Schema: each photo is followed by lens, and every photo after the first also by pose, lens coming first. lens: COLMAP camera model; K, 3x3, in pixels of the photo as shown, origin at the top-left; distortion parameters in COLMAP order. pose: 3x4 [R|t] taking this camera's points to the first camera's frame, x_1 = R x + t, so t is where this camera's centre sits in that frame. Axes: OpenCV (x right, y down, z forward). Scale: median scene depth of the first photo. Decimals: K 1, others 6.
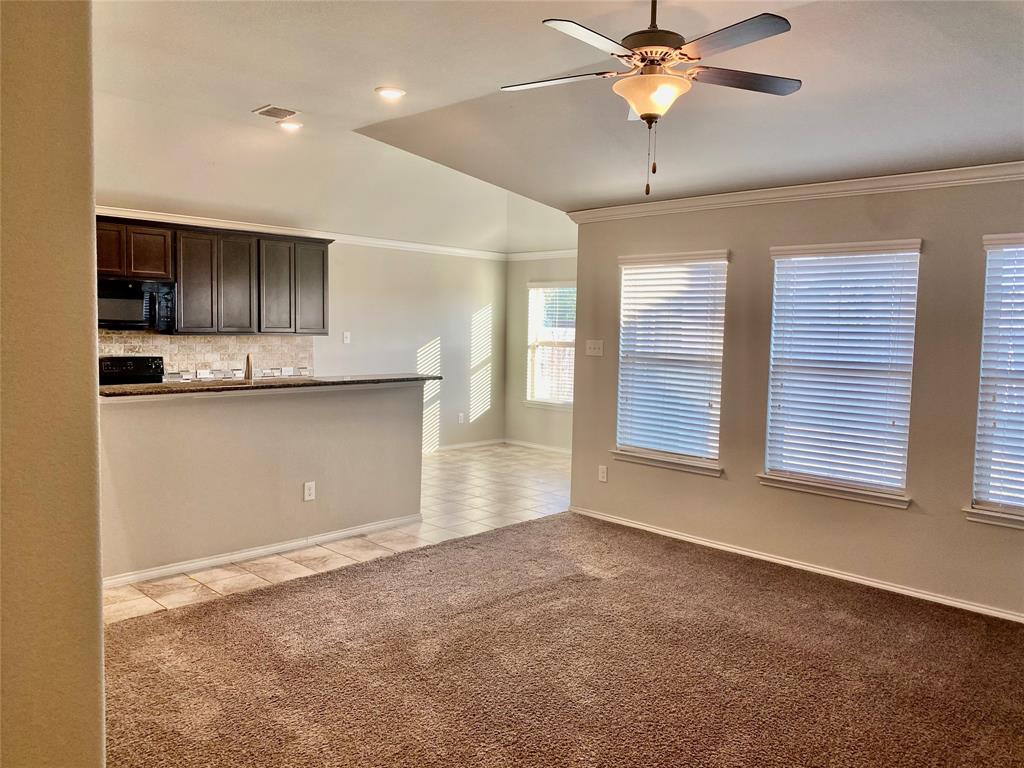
lens RADIAL K [[784.5, 0, 516.1], [0, 784.5, 384.6], [0, 0, 1]] dist [0.033080, -0.030619]
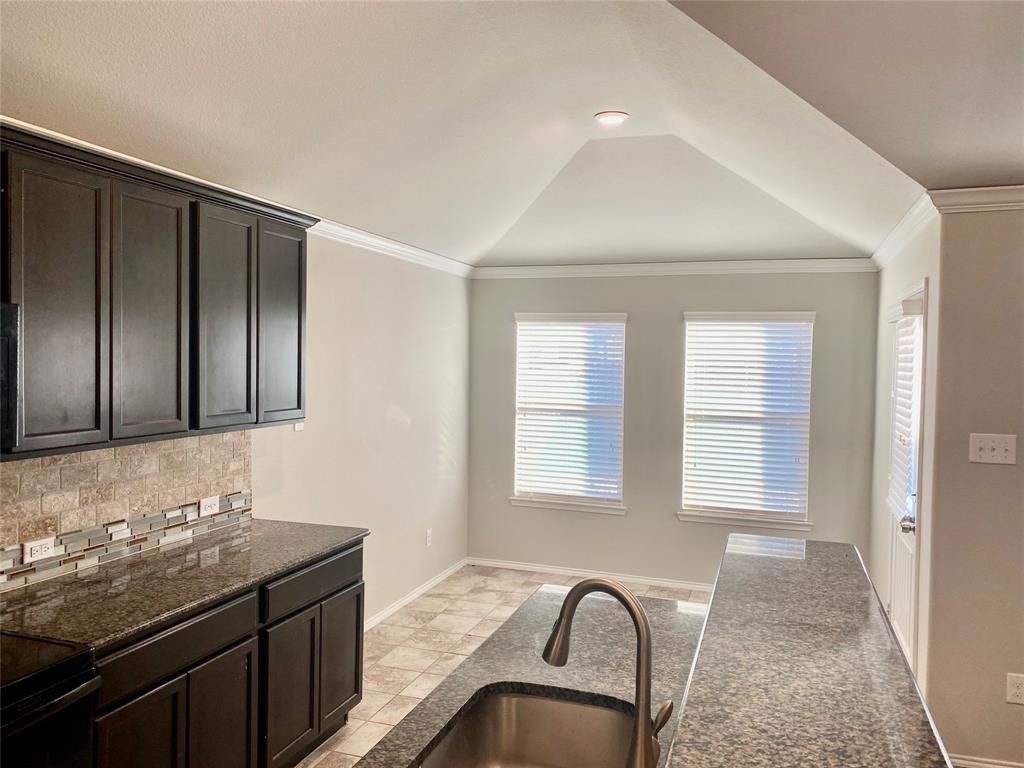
lens RADIAL K [[784.5, 0, 509.2], [0, 784.5, 384.1], [0, 0, 1]] dist [0.033080, -0.030619]
pose [[0.897726, -0.020247, 0.440090, -0.429996], [0.034285, 0.999125, -0.023969, -0.089479], [-0.439219, 0.036606, 0.897634, 0.675084]]
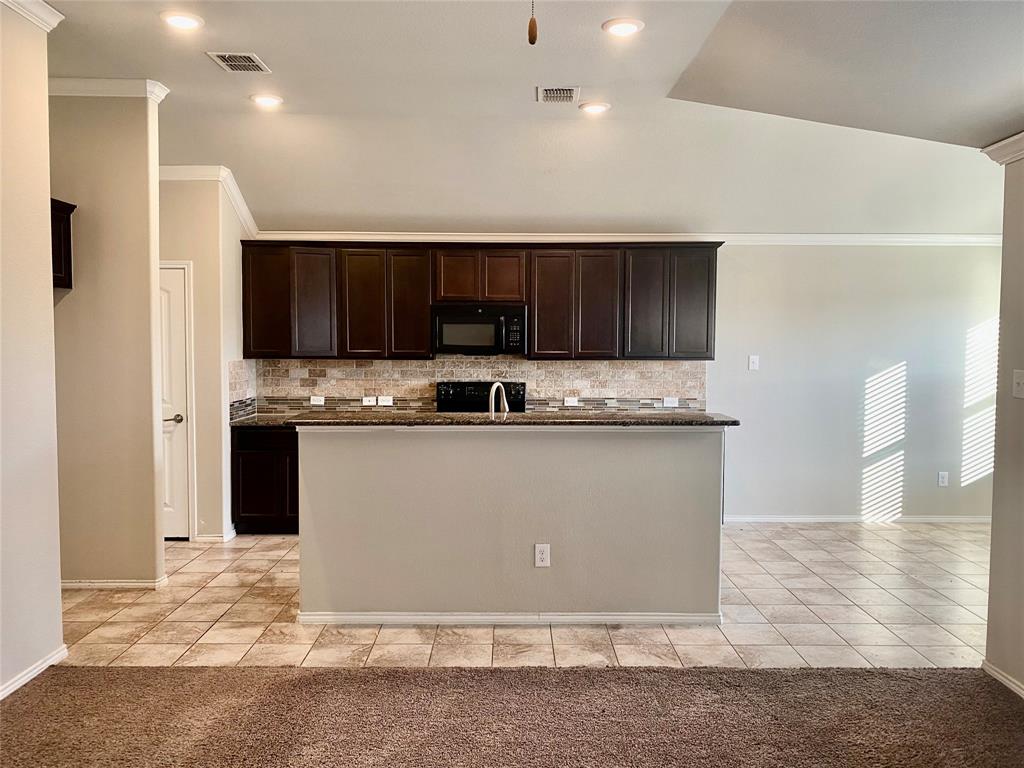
lens RADIAL K [[784.5, 0, 508.7], [0, 784.5, 381.7], [0, 0, 1]] dist [0.033080, -0.030619]
pose [[0.700347, 0.020073, -0.713520, 0.245626], [-0.043968, 0.998920, -0.015055, -0.024177], [0.712447, 0.041916, 0.700473, 0.362554]]
